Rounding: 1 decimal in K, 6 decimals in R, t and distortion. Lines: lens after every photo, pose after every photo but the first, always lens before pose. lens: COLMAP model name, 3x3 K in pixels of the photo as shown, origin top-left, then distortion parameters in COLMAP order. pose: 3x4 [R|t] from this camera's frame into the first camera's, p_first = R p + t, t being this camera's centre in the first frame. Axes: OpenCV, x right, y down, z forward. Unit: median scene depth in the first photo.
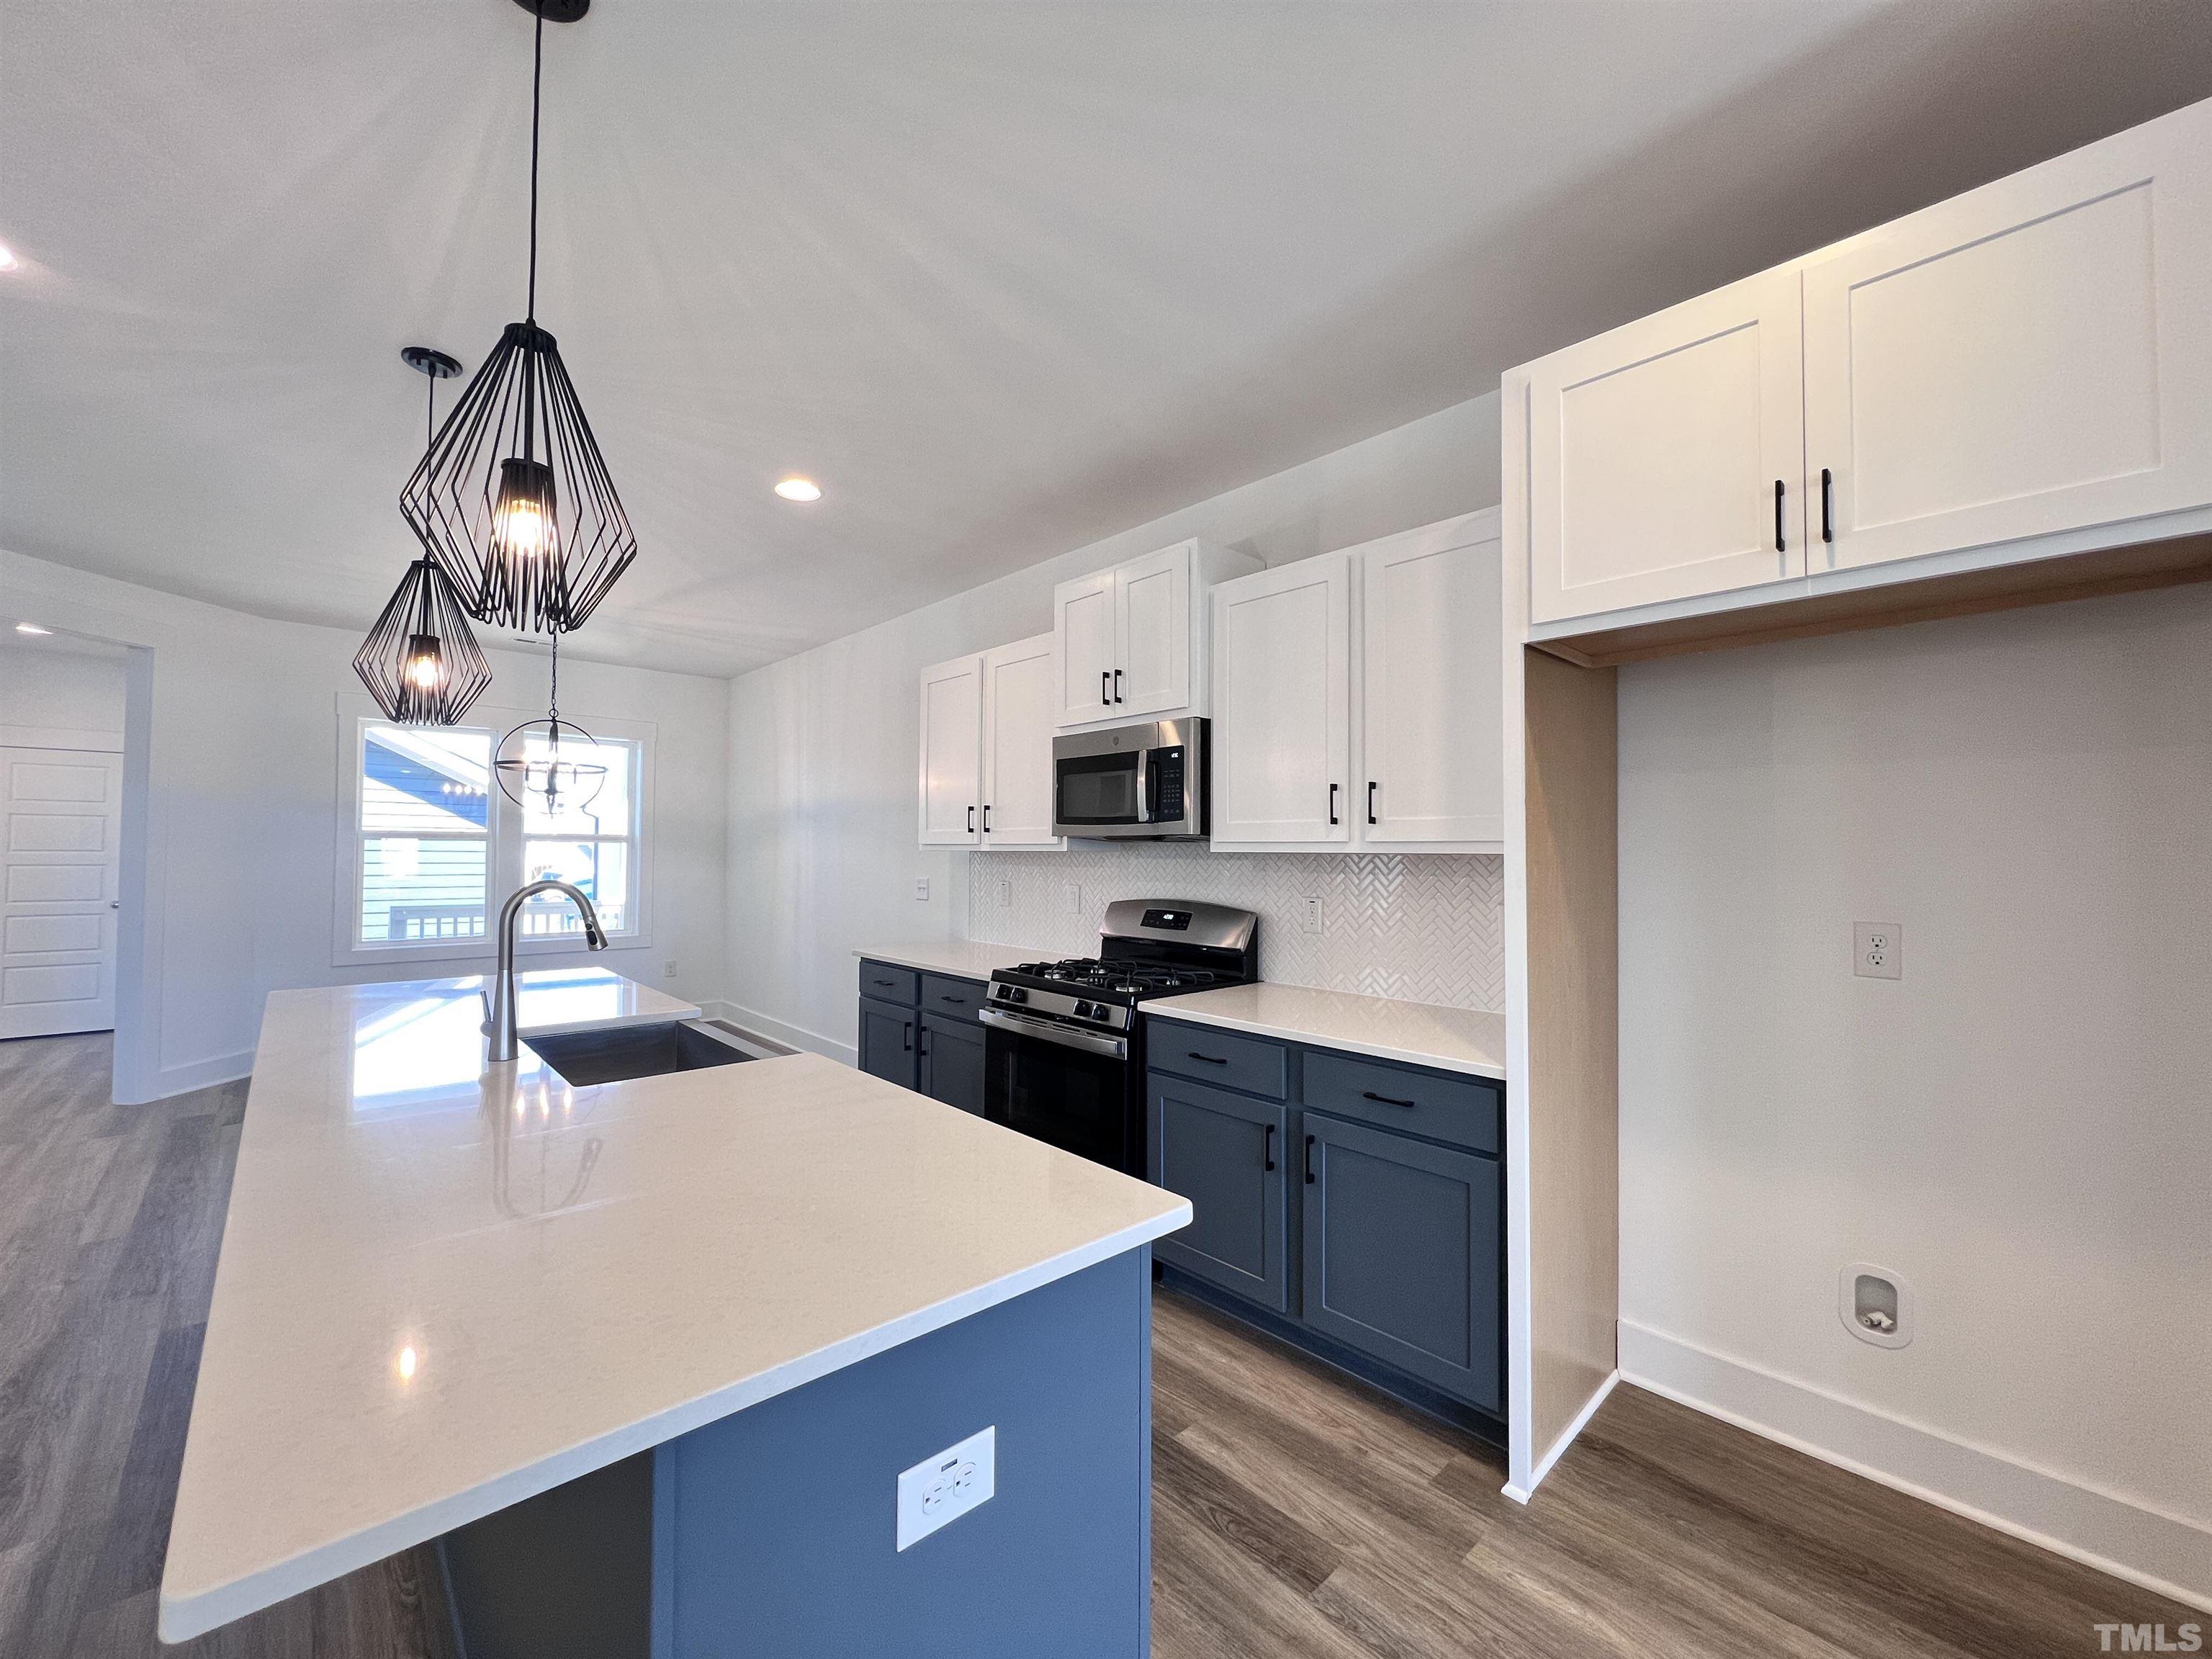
lens RADIAL K [[889.5, 0, 1103.2], [0, 889.5, 836.4], [0, 0, 1]] dist [-0.001388, -0.000431]
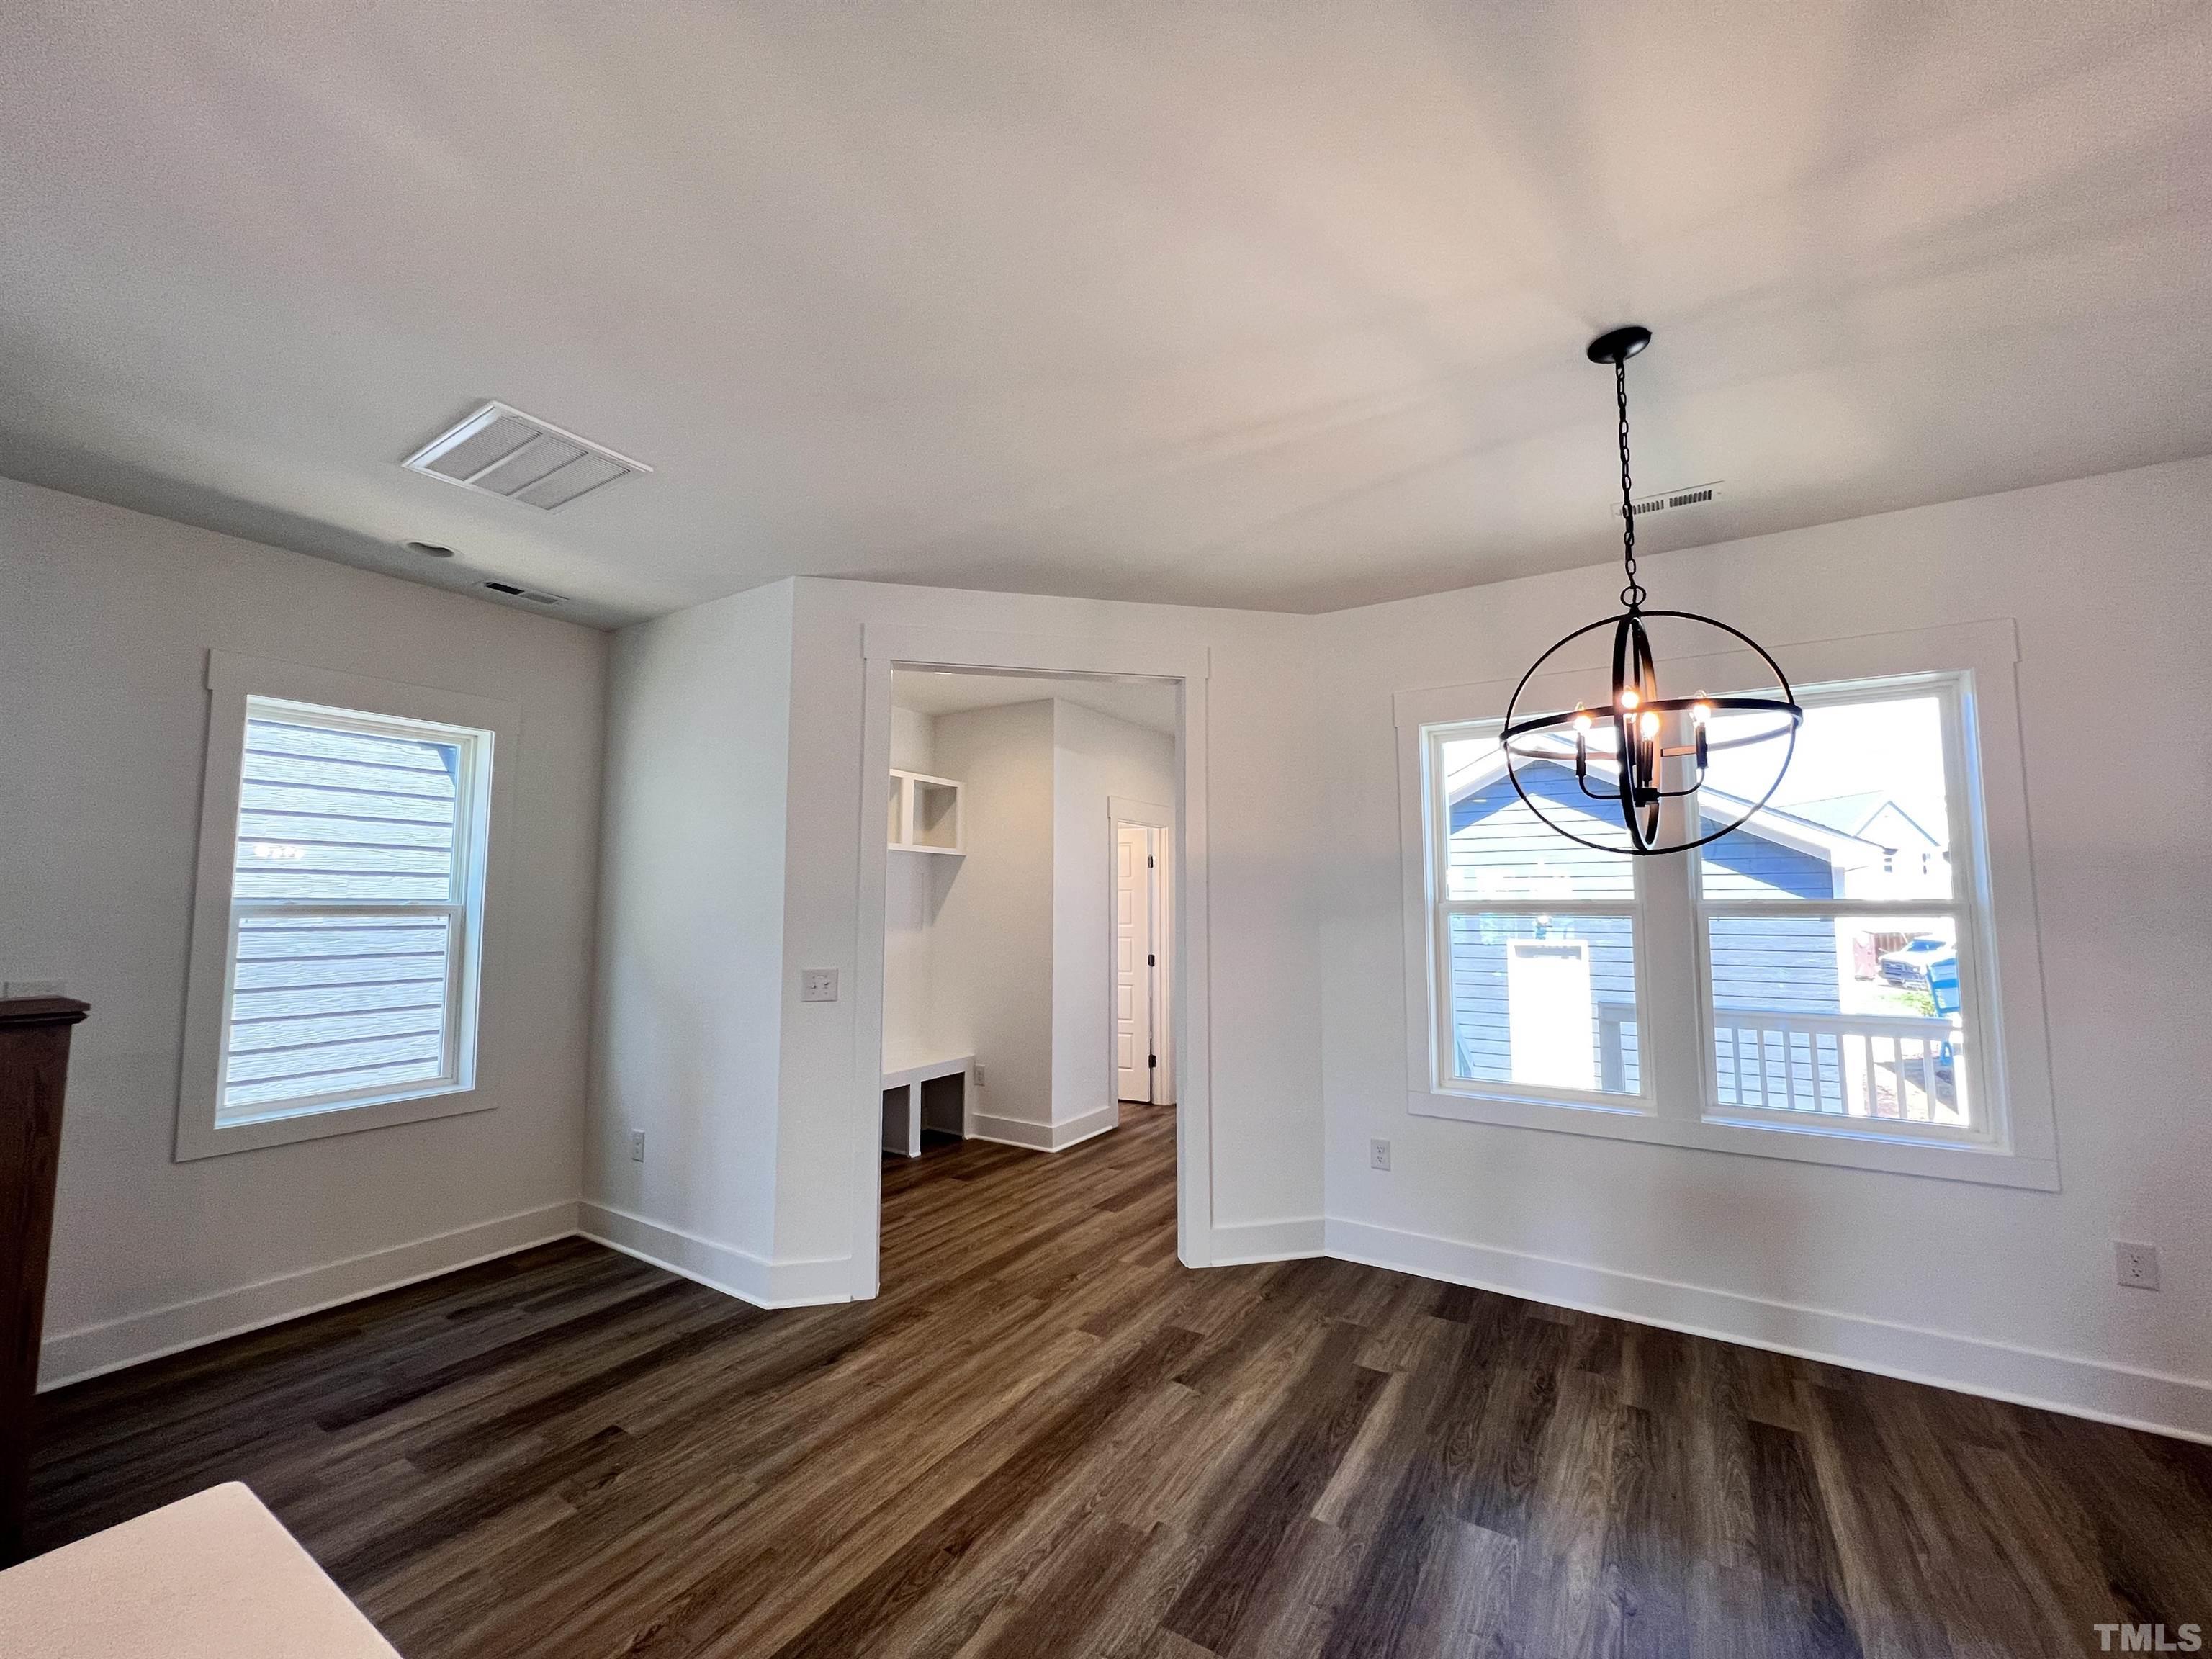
lens RADIAL K [[889.5, 0, 1098.8], [0, 889.5, 826.8], [0, 0, 1]] dist [-0.001388, -0.000431]
pose [[0.256467, -0.093735, -0.961997, -0.537207], [0.019496, 0.995586, -0.091810, -0.011265], [0.966356, 0.004792, 0.257162, 1.160085]]
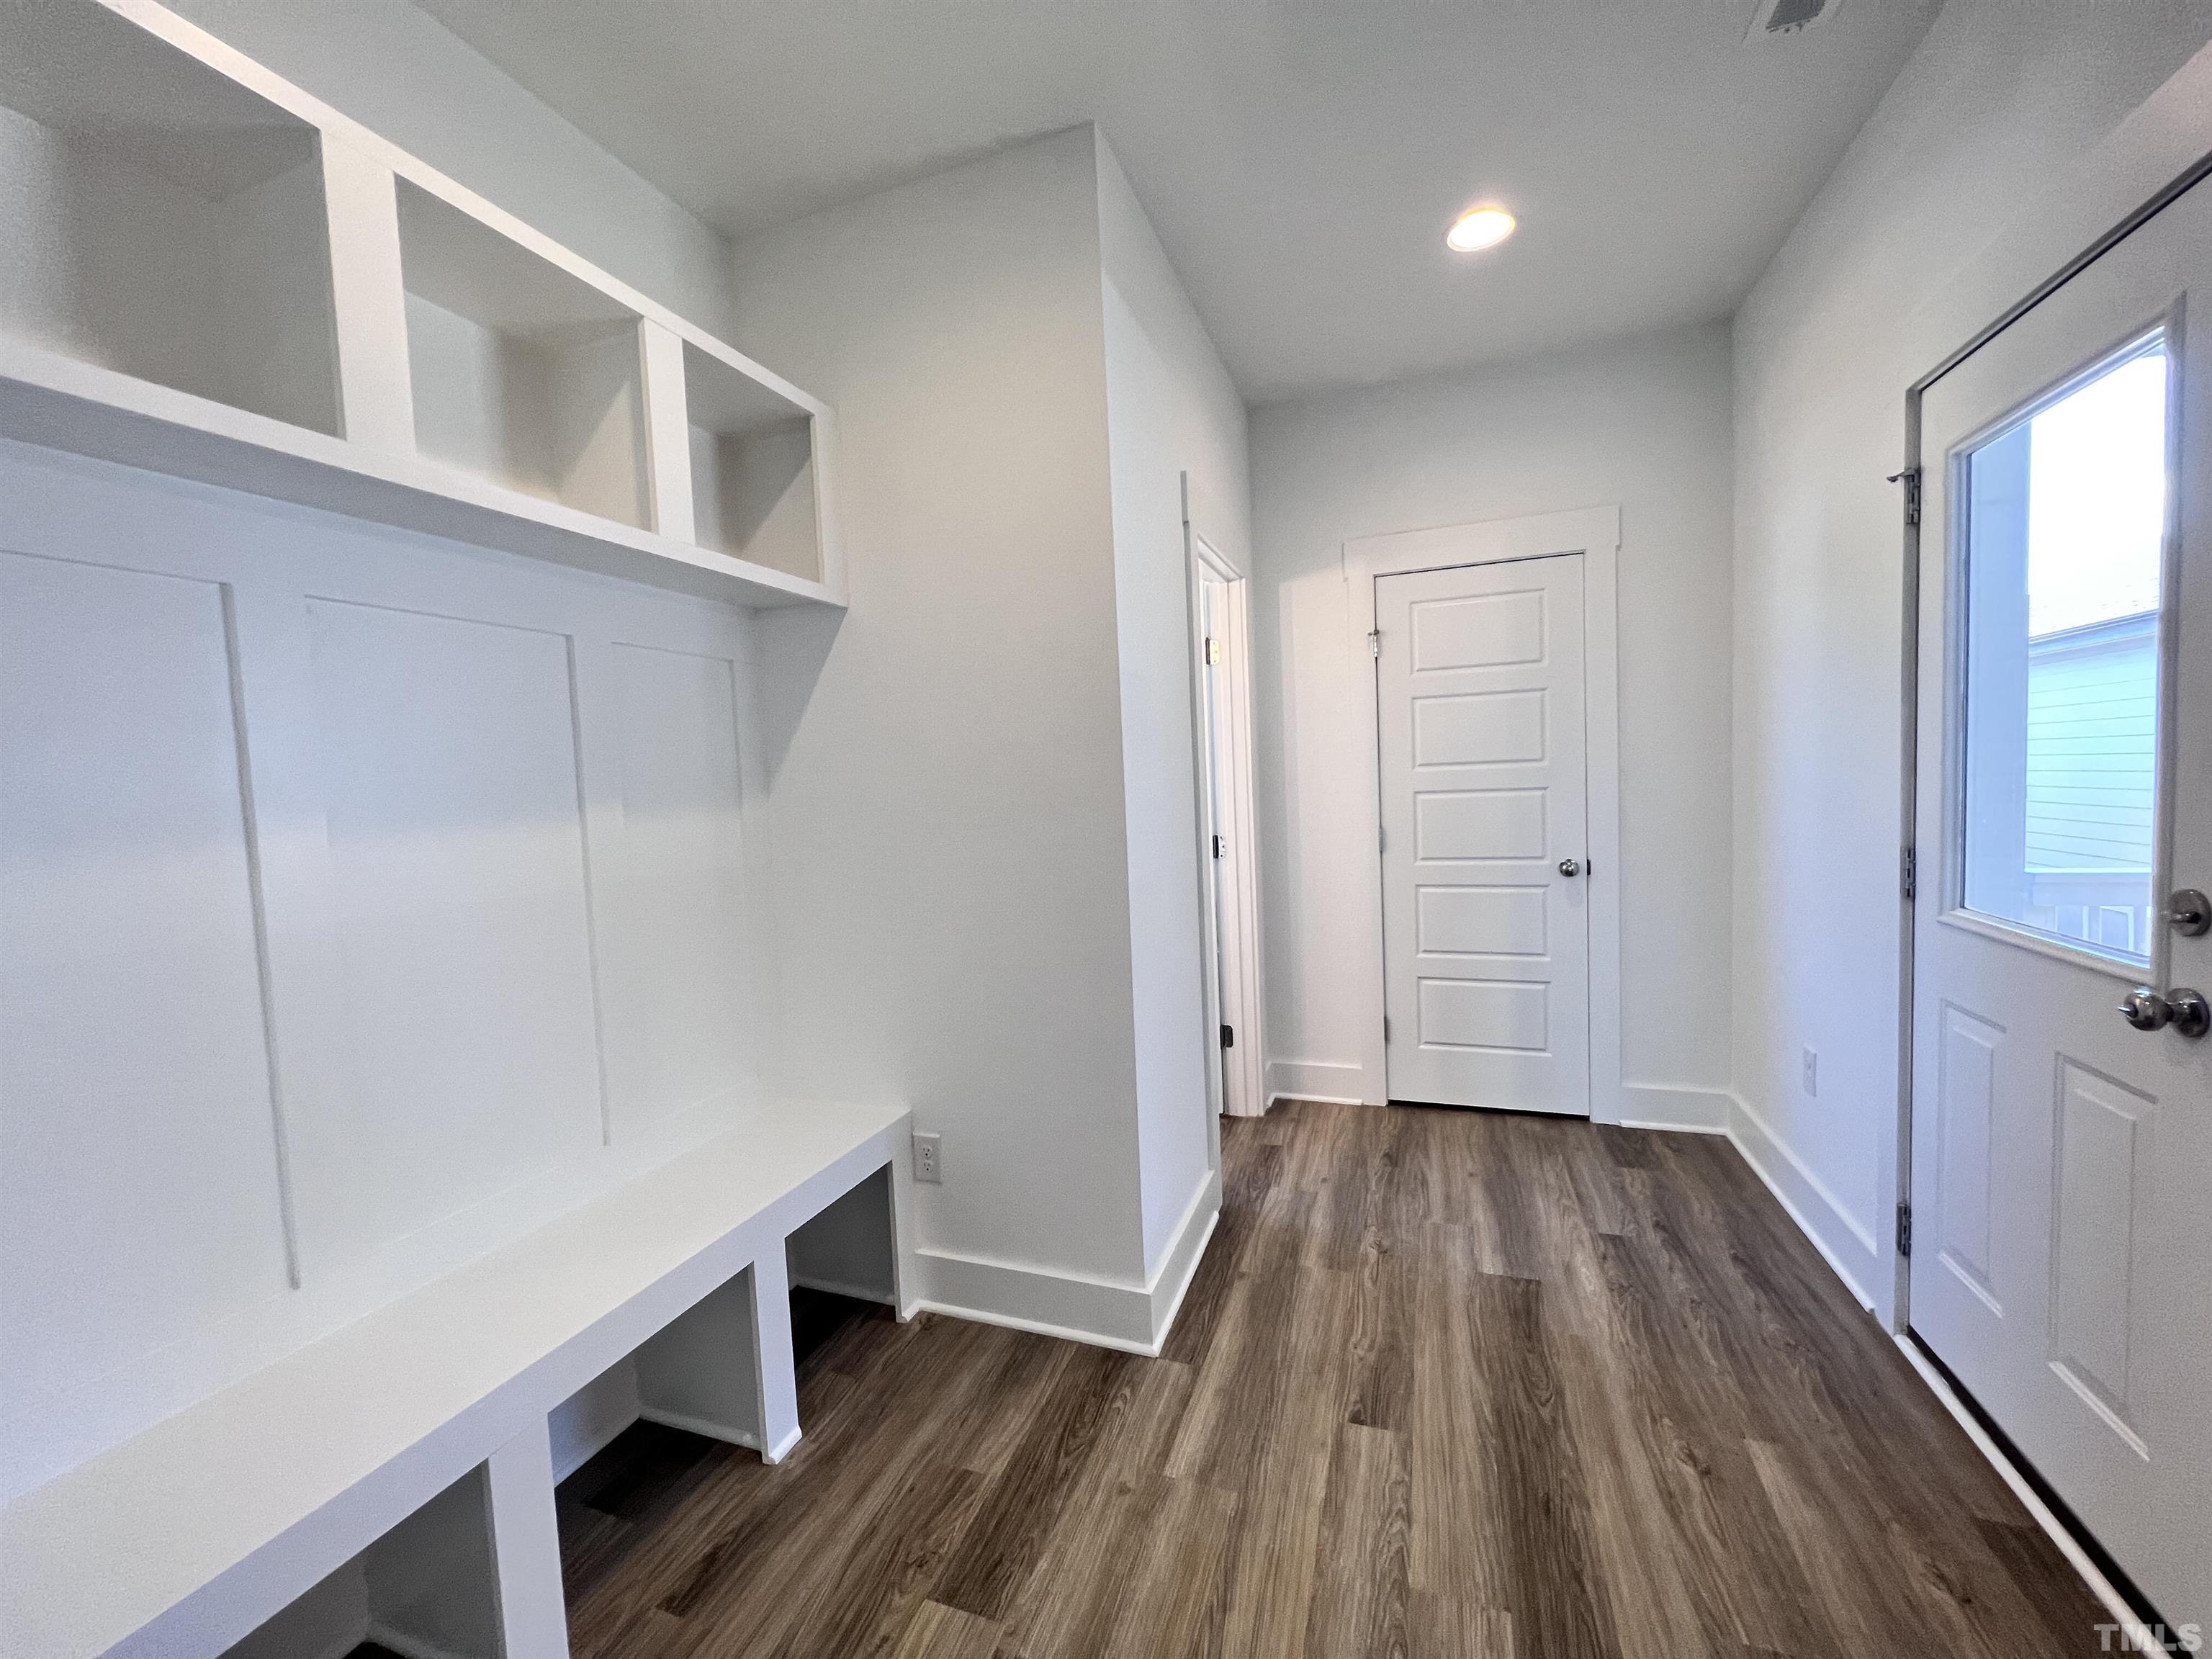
lens RADIAL K [[889.5, 0, 1102.9], [0, 889.5, 831.5], [0, 0, 1]] dist [-0.001388, -0.000431]
pose [[0.457452, 0.025295, -0.888874, -1.751040], [0.064329, 0.996035, 0.061451, 0.021885], [0.886904, -0.085292, 0.454011, 1.217098]]
